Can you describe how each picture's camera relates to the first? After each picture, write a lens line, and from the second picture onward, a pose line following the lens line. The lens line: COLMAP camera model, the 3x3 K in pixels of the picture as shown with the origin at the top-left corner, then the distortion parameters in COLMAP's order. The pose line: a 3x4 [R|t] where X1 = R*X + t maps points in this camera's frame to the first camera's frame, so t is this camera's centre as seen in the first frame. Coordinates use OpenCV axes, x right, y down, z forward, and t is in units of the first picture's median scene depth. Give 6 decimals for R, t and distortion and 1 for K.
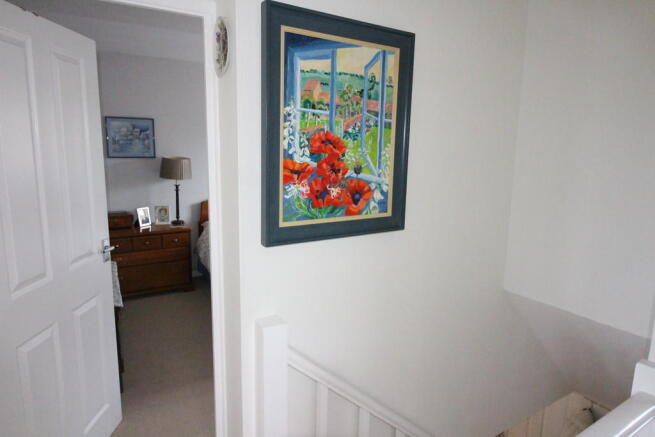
lens RADIAL K [[407.3, 0, 327.2], [0, 407.3, 216.9], [0, 0, 1]] dist [0.004926, 0.001278]
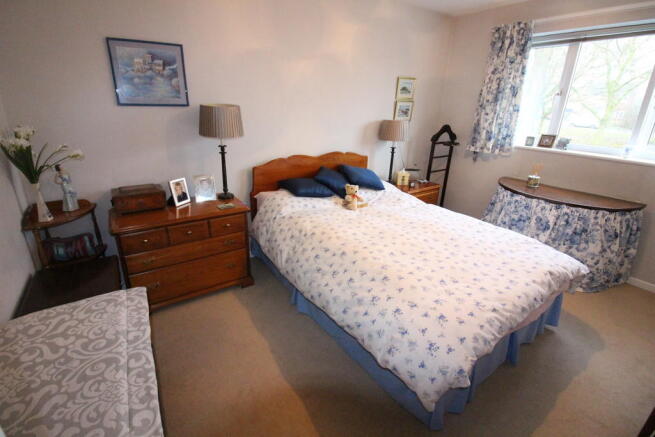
lens RADIAL K [[315.3, 0, 328.2], [0, 315.3, 217.1], [0, 0, 1]] dist [-0.001887, -0.000406]
pose [[0.999340, -0.010636, 0.034723, -0.208411], [0.004362, 0.984381, 0.175998, -0.052521], [-0.036053, -0.175730, 0.983778, 0.436845]]
